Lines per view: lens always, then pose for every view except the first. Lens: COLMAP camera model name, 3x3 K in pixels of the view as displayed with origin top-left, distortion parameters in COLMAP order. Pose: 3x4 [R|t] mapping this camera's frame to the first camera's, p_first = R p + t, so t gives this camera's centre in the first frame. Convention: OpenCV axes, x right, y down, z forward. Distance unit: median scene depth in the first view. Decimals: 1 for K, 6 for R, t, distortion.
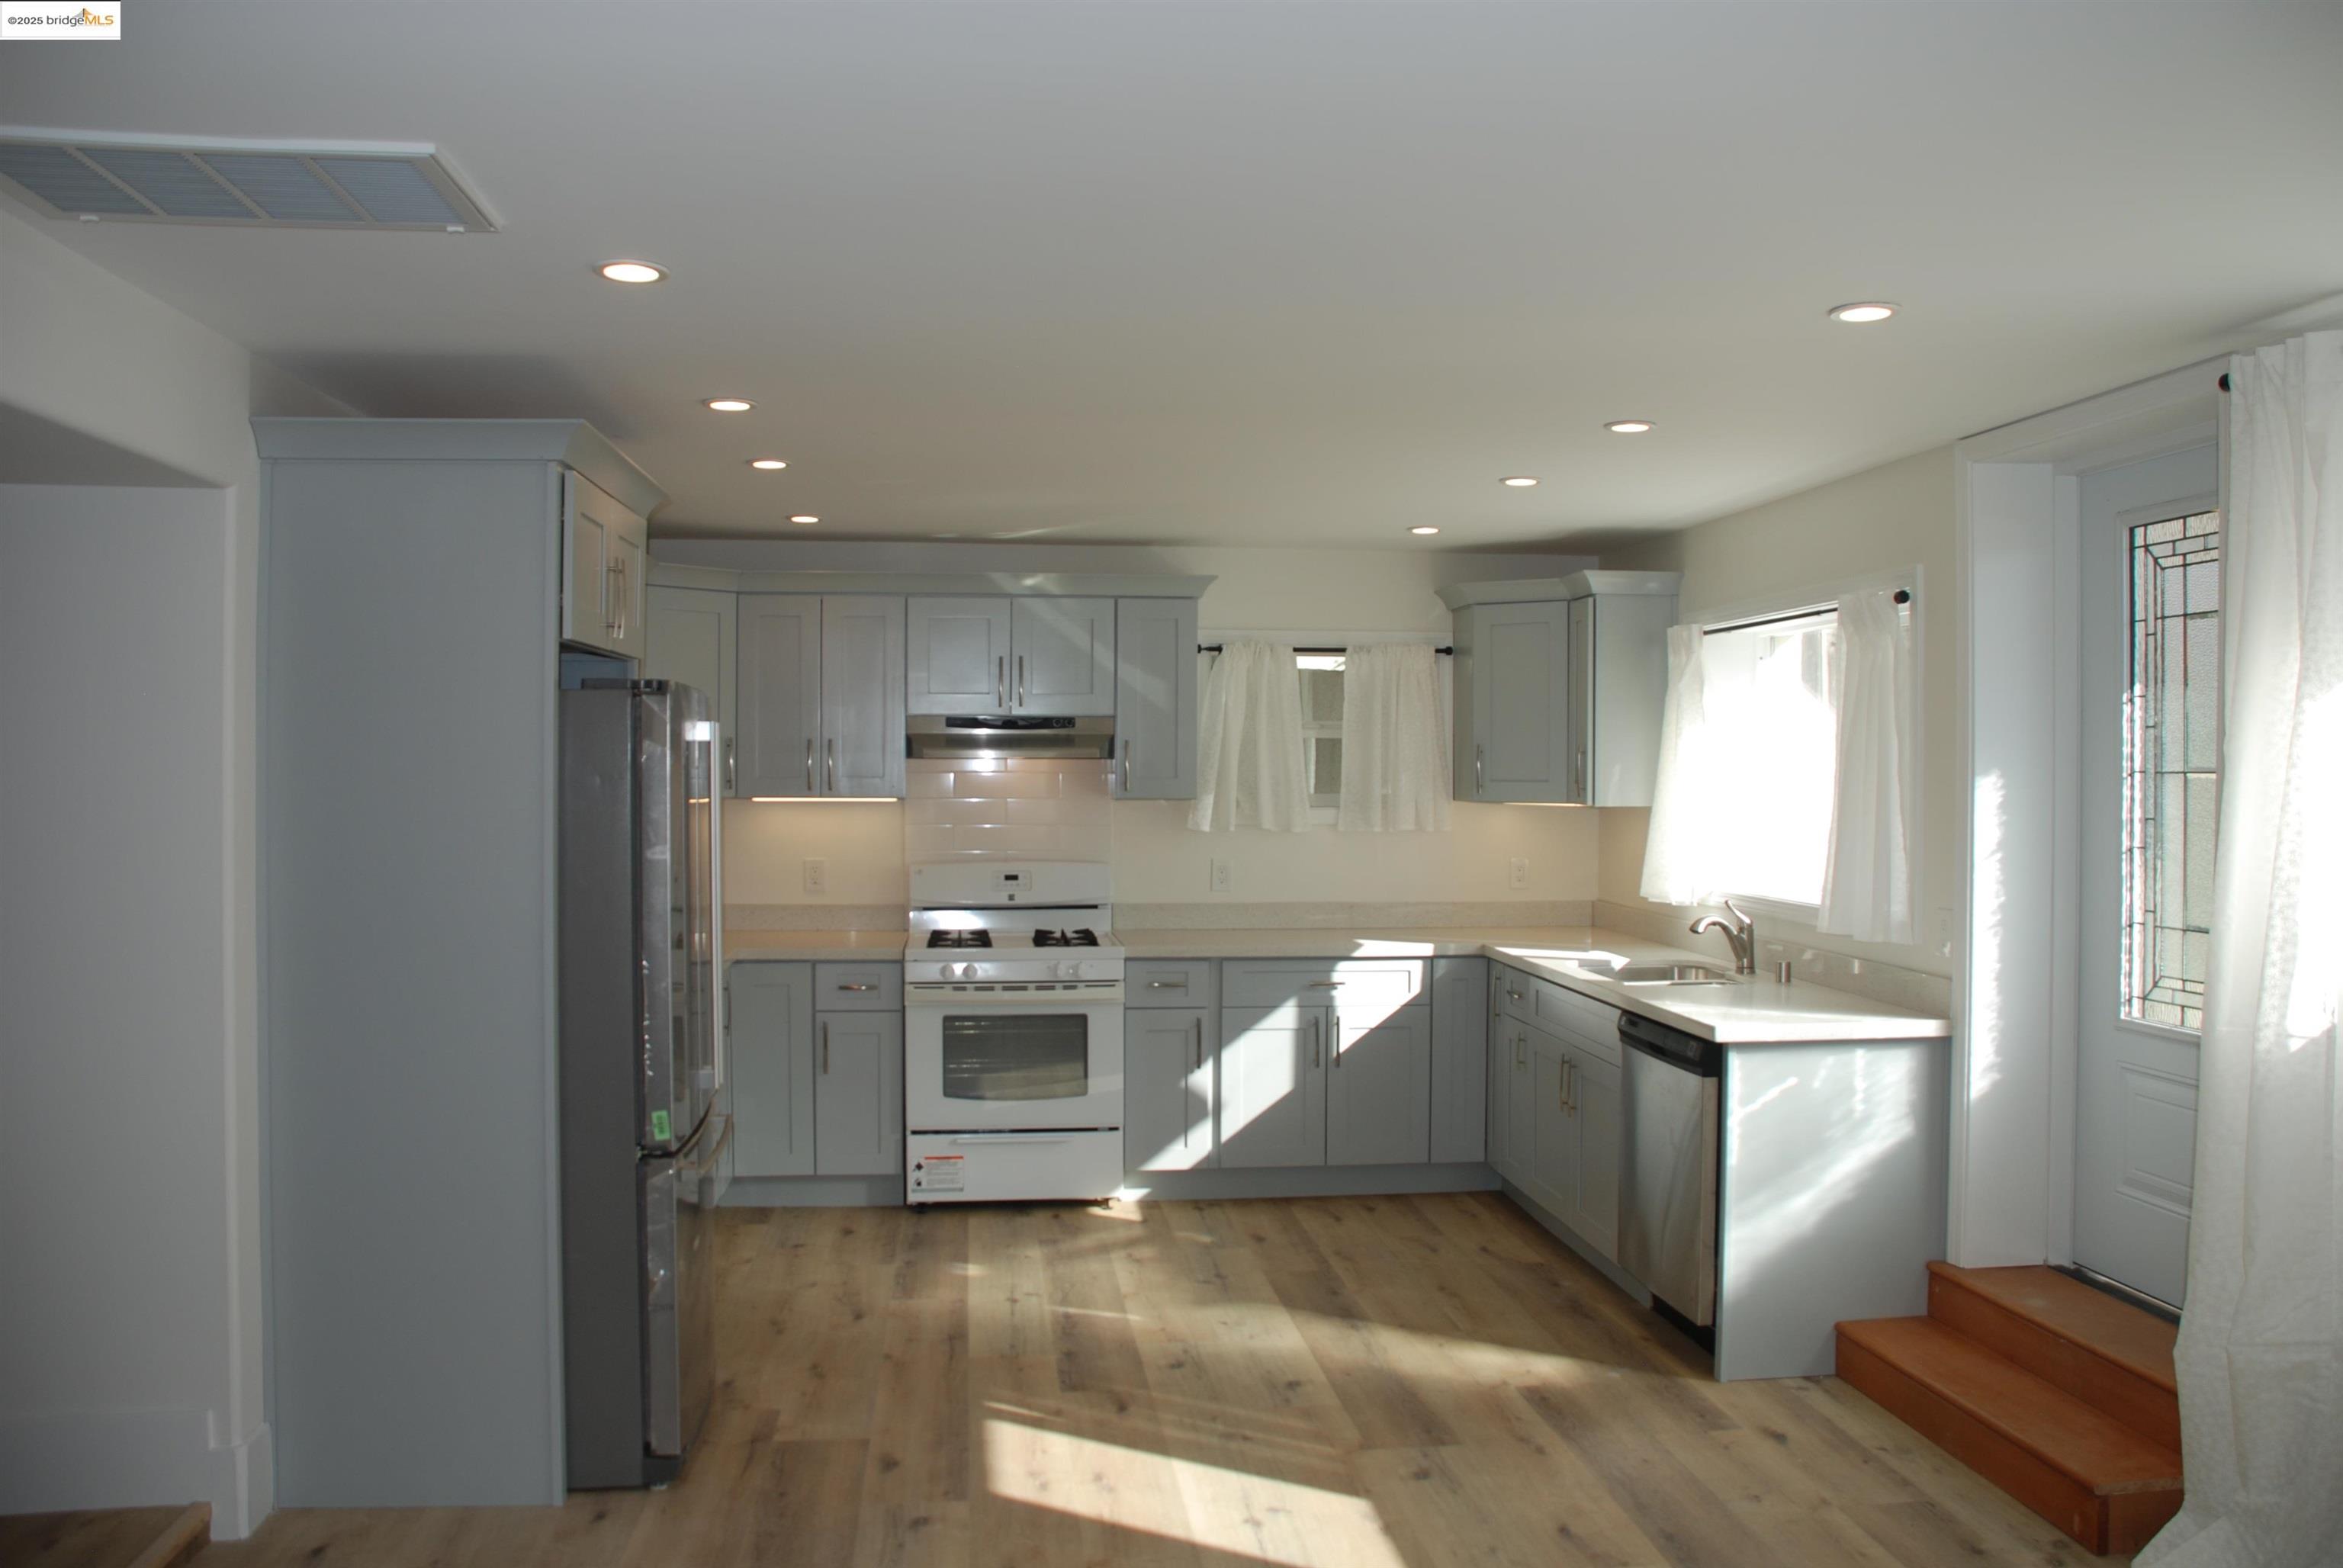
lens RADIAL K [[1818.8, 0, 1171.5], [0, 1818.8, 784.0], [0, 0, 1]] dist [-0.163438, 0.128003]
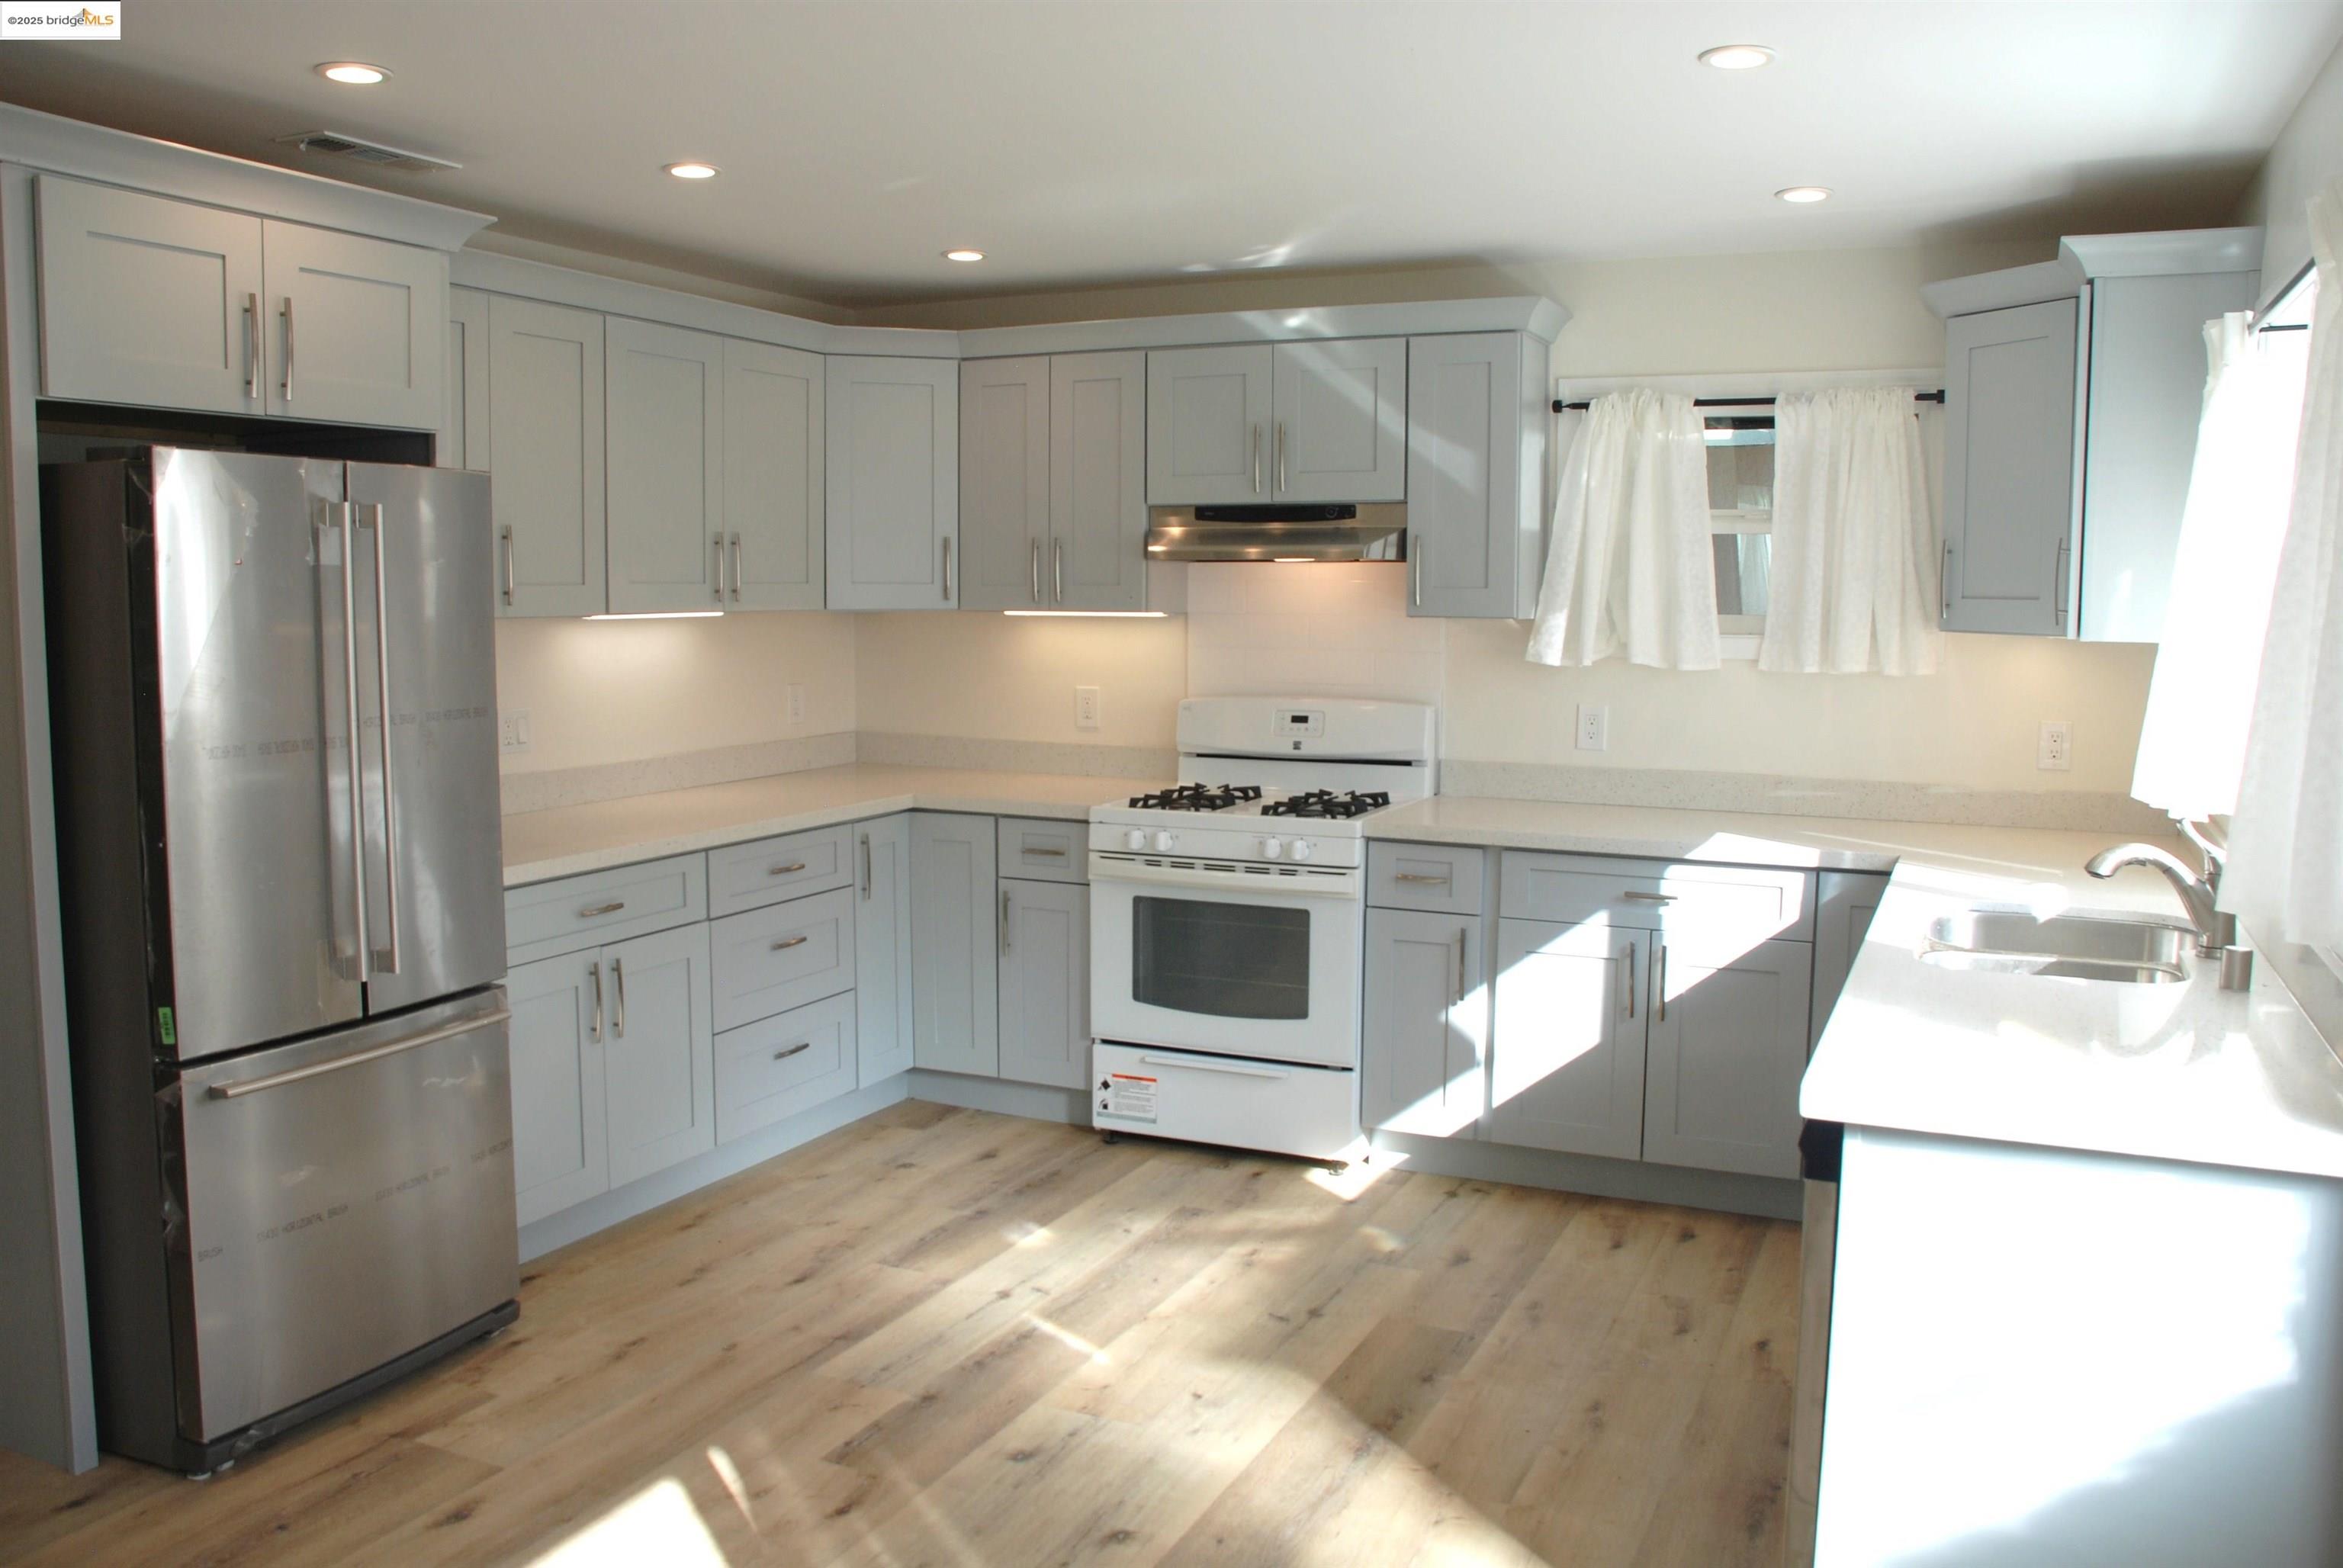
lens RADIAL K [[1818.8, 0, 1171.5], [0, 1818.8, 784.0], [0, 0, 1]] dist [-0.163438, 0.128003]
pose [[0.855041, 0.056396, -0.515484, 0.281184], [-0.007646, 0.995332, 0.096211, 0.006308], [0.518504, -0.078323, 0.851481, 0.352854]]
